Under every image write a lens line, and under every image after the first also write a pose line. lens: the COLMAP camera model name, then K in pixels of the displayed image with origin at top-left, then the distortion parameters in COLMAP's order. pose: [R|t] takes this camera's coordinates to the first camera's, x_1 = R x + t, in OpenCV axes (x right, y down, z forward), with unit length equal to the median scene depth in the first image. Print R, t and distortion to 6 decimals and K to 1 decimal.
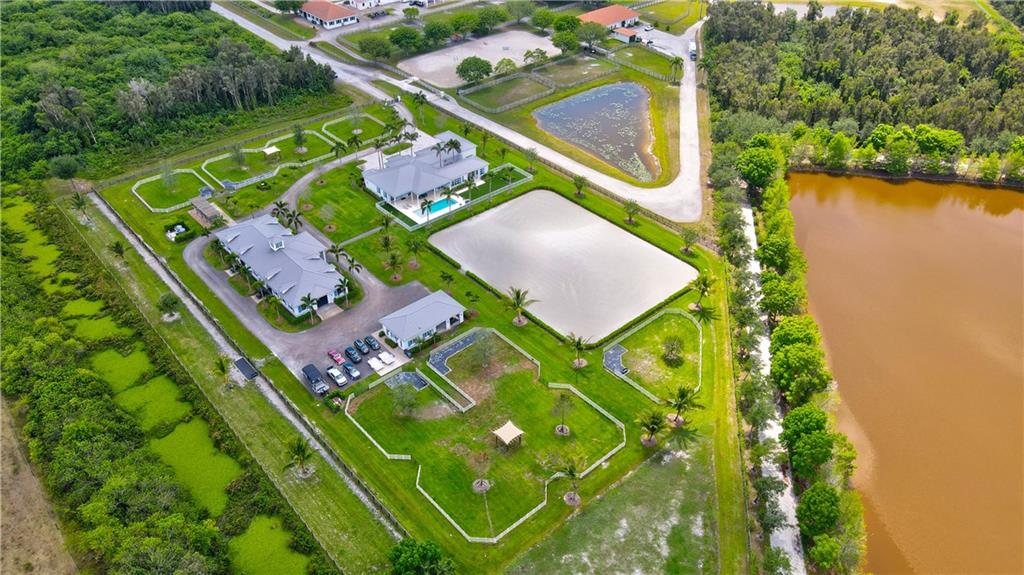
lens RADIAL K [[756.3, 0, 499.6], [0, 756.3, 287.5], [0, 0, 1]] dist [0.003440, -0.000207]
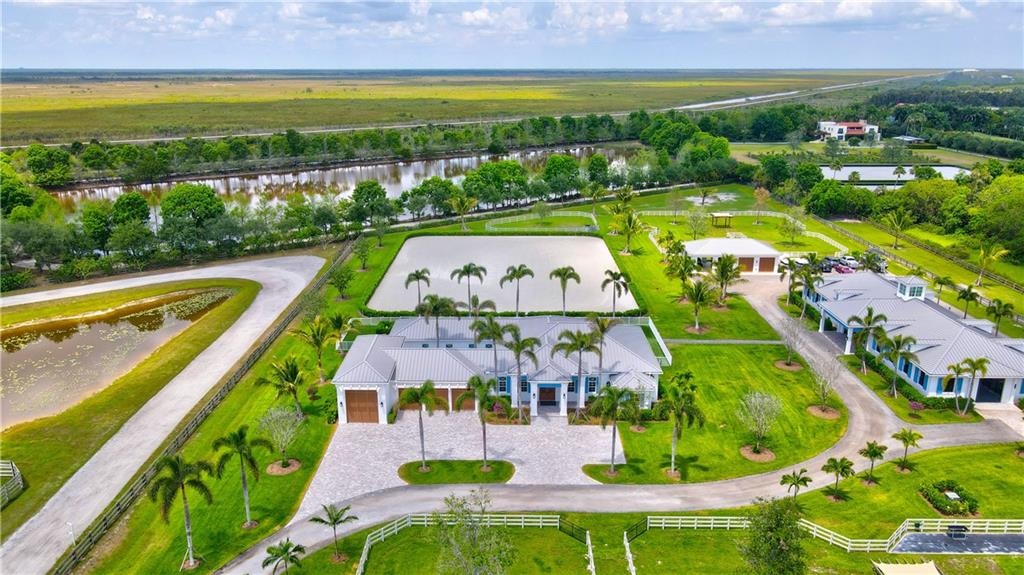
lens RADIAL K [[757.9, 0, 512.0], [0, 757.9, 287.5], [0, 0, 1]] dist [0.021504, 0.006629]
pose [[-0.752524, -0.187022, 0.631451, -0.374663], [0.390387, 0.645522, 0.656429, -0.481098], [-0.530382, 0.740489, -0.412760, 1.205725]]
